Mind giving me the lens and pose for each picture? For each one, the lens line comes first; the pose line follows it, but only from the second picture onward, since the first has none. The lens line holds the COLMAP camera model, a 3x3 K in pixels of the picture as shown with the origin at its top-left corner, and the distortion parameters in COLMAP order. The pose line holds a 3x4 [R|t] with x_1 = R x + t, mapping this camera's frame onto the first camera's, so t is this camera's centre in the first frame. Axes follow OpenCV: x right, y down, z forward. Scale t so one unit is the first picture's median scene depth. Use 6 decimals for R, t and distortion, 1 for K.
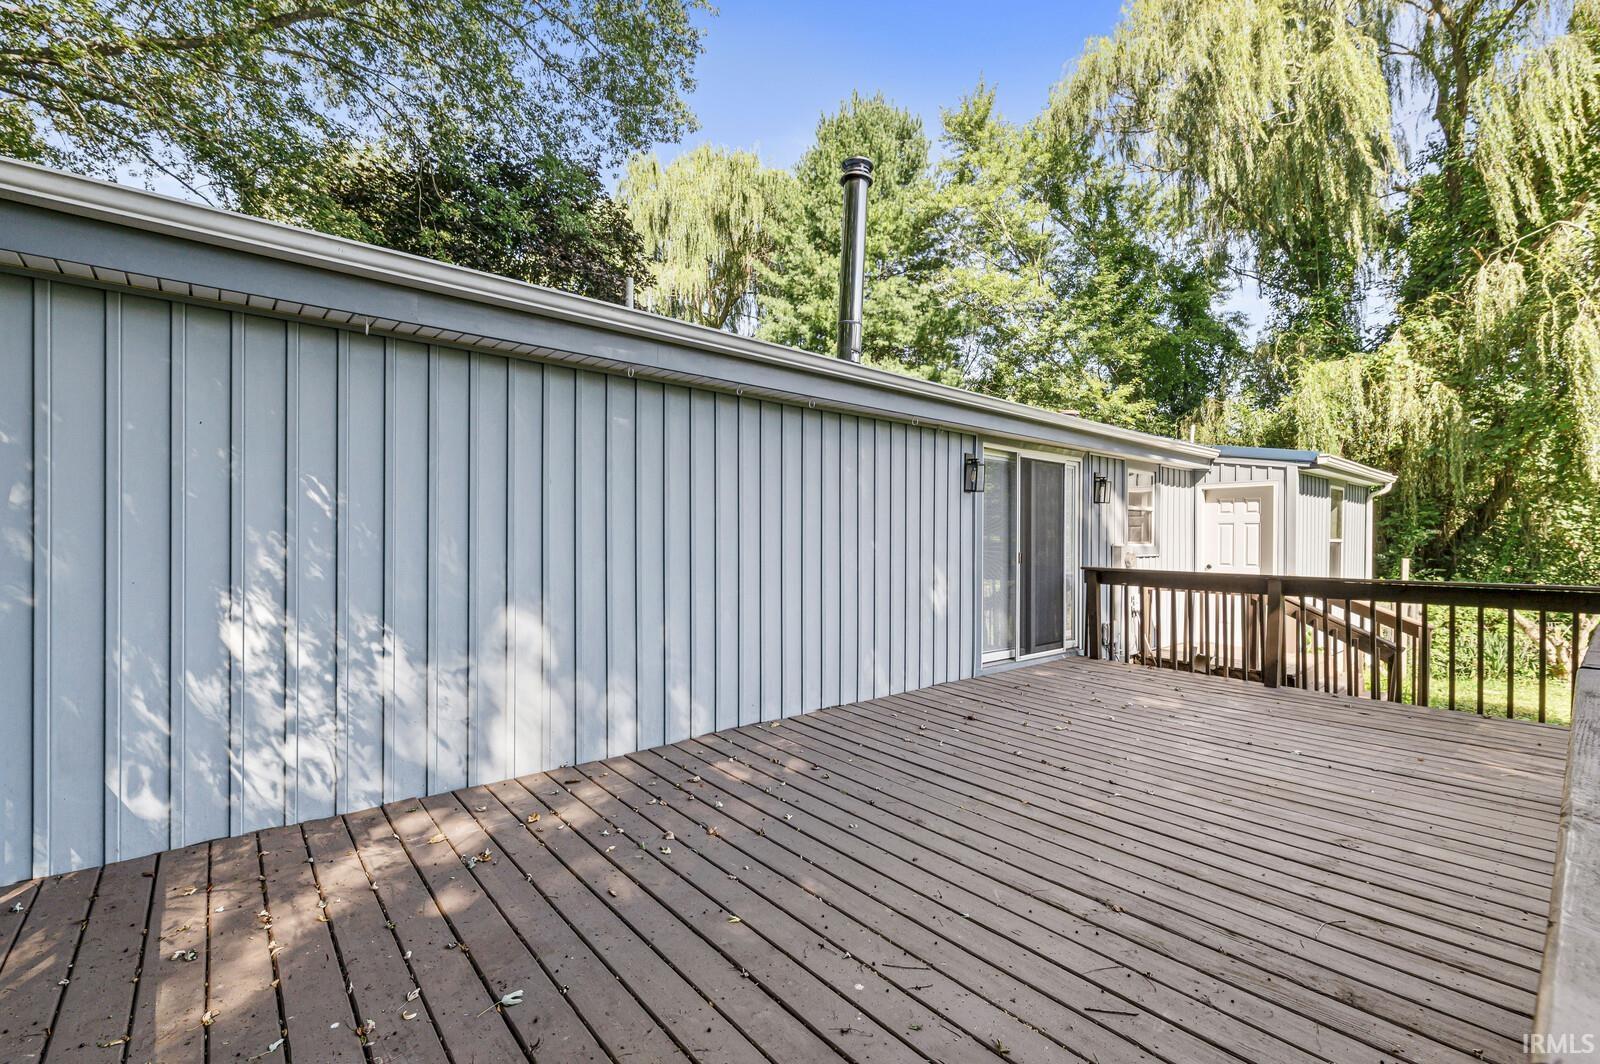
lens RADIAL K [[690.2, 0, 803.2], [0, 690.2, 538.1], [0, 0, 1]] dist [0.001593, 0.000559]
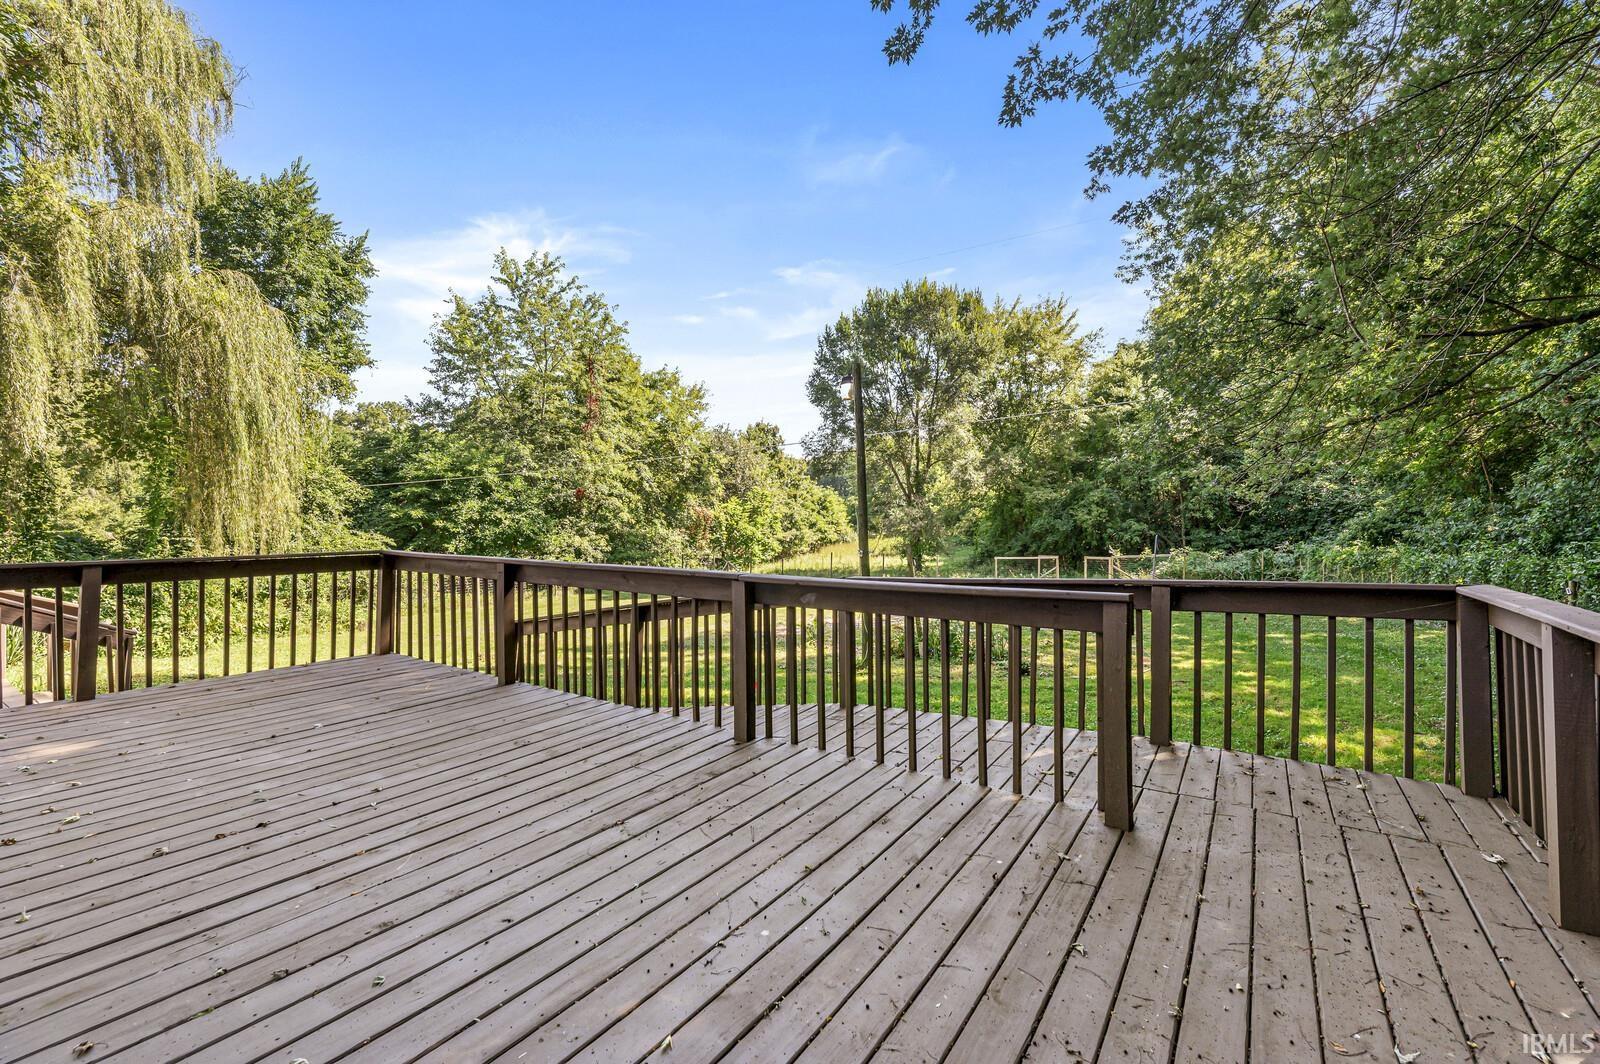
lens RADIAL K [[690.2, 0, 800.4], [0, 690.2, 518.8], [0, 0, 1]] dist [0.001593, 0.000559]
pose [[-0.270882, -0.005236, 0.962598, -0.603803], [-0.002469, 0.999986, 0.004744, -0.005787], [-0.962609, -0.001092, -0.270891, 0.765371]]
